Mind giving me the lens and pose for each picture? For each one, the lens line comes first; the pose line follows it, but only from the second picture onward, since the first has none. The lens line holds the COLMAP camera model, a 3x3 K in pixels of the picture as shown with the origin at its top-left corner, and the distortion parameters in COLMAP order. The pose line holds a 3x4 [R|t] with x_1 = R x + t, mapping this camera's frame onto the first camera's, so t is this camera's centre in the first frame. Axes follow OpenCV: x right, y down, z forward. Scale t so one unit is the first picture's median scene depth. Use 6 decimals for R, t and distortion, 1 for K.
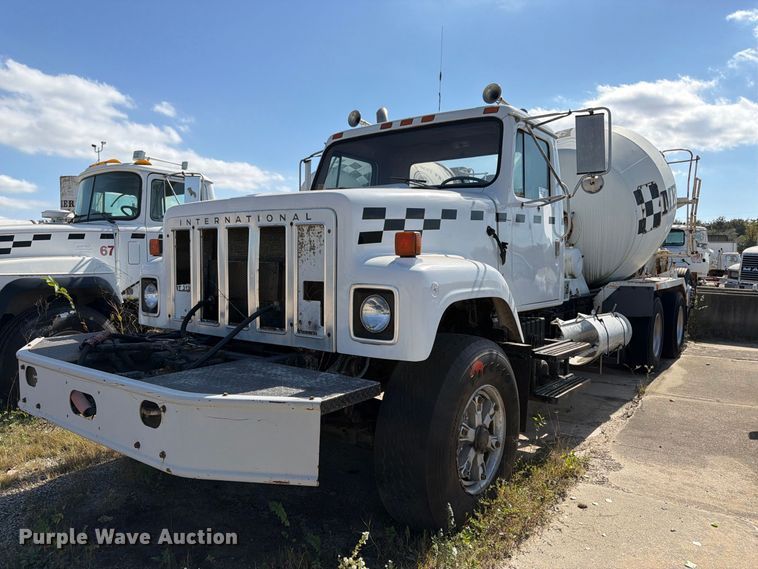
lens RADIAL K [[530.7, 0, 379.0], [0, 530.7, 284.5], [0, 0, 1]] dist [0.160592, -0.303382]
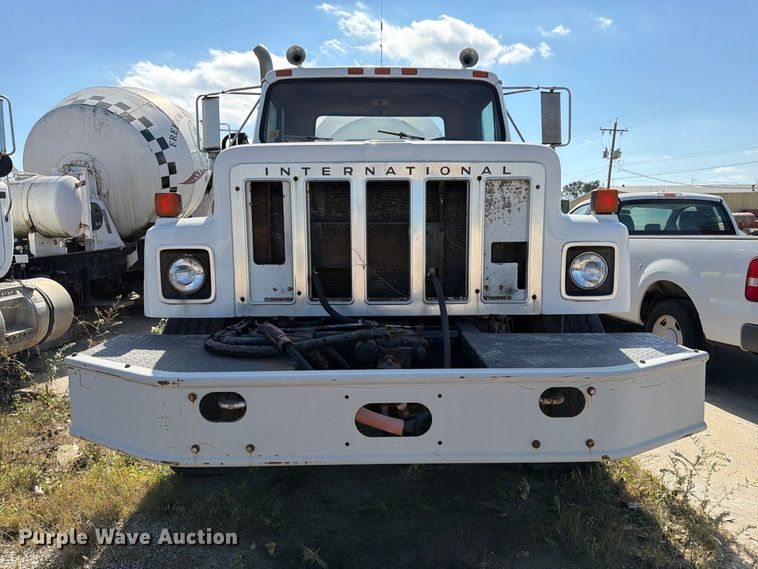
lens RADIAL K [[535.4, 0, 383.5], [0, 535.4, 283.4], [0, 0, 1]] dist [0.090214, -0.149014]
pose [[0.792324, -0.080648, 0.604747, -0.838289], [0.041898, 0.996077, 0.077941, -0.015507], [-0.608660, -0.036417, 0.792595, 0.376458]]
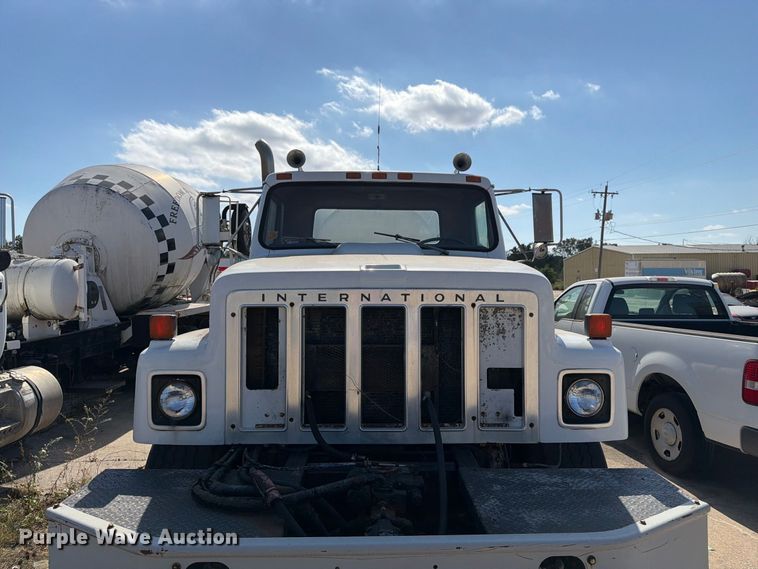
lens RADIAL K [[536.0, 0, 384.6], [0, 536.0, 278.7], [0, 0, 1]] dist [0.077271, -0.119910]
pose [[0.787132, -0.007989, 0.616733, -0.831318], [0.033773, 0.998974, -0.030163, -0.134693], [-0.615860, 0.044571, 0.786594, 0.374631]]
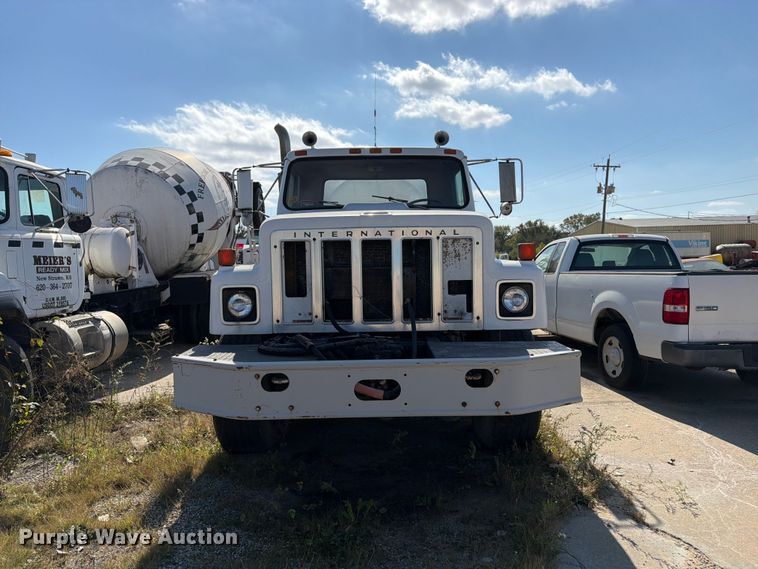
lens RADIAL K [[540.3, 0, 381.2], [0, 540.3, 281.7], [0, 0, 1]] dist [0.039208, -0.043639]
pose [[0.798708, -0.049436, 0.599684, -1.070321], [0.052819, 0.998532, 0.011967, -0.027963], [-0.599396, 0.022117, 0.800147, 0.019301]]
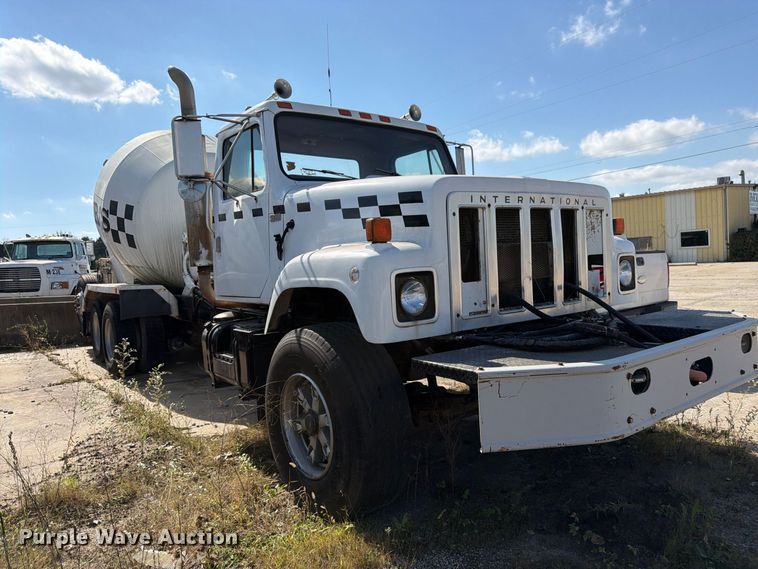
lens RADIAL K [[540.3, 0, 381.2], [0, 540.3, 281.7], [0, 0, 1]] dist [0.039208, -0.043639]
pose [[0.282259, -0.065922, 0.957071, -1.453207], [0.099977, 0.994225, 0.038996, -0.041028], [-0.954114, 0.084678, 0.287220, 1.084512]]
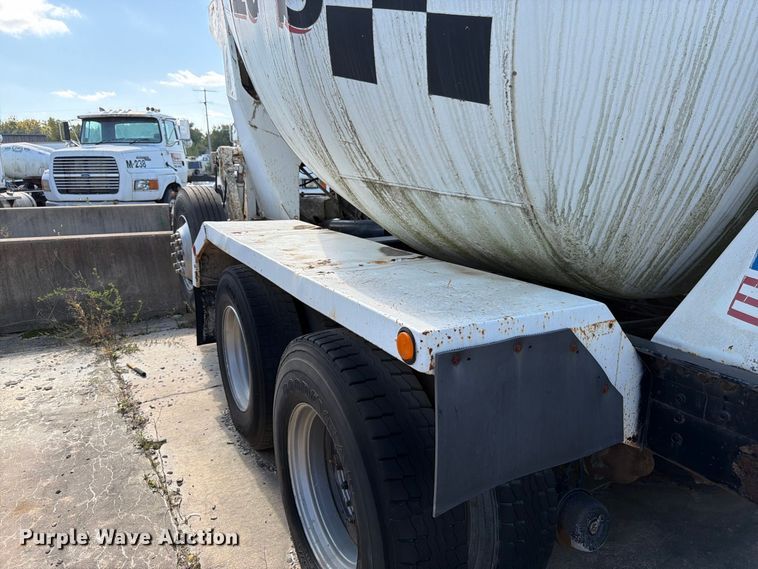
lens RADIAL K [[540.3, 0, 381.2], [0, 540.3, 281.7], [0, 0, 1]] dist [0.039208, -0.043639]
pose [[0.416026, -0.232803, 0.879048, 0.162906], [0.077023, 0.972222, 0.221026, -0.168582], [-0.906085, -0.024246, 0.422400, 2.750896]]
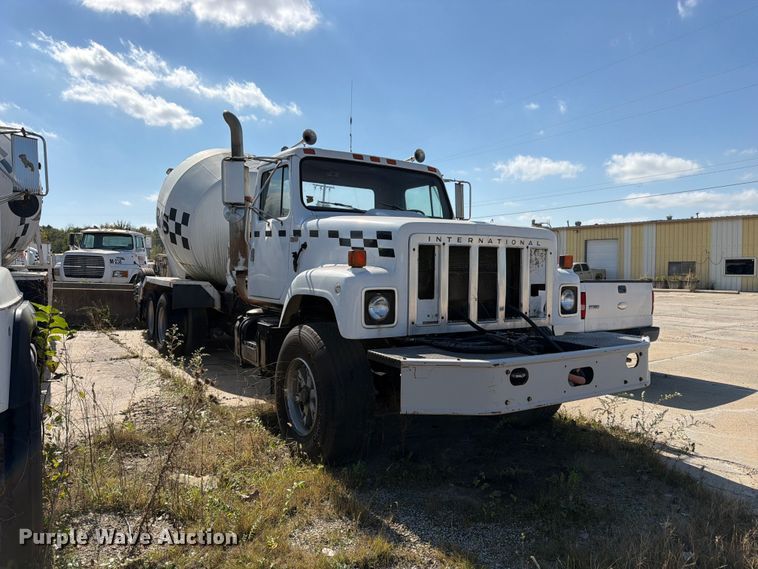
lens RADIAL K [[536.0, 0, 384.6], [0, 536.0, 278.7], [0, 0, 1]] dist [0.077271, -0.119910]
pose [[0.354766, -0.029973, 0.934474, -1.748790], [0.036196, 0.999177, 0.018307, -0.065684], [-0.934254, 0.027330, 0.355559, 0.826112]]
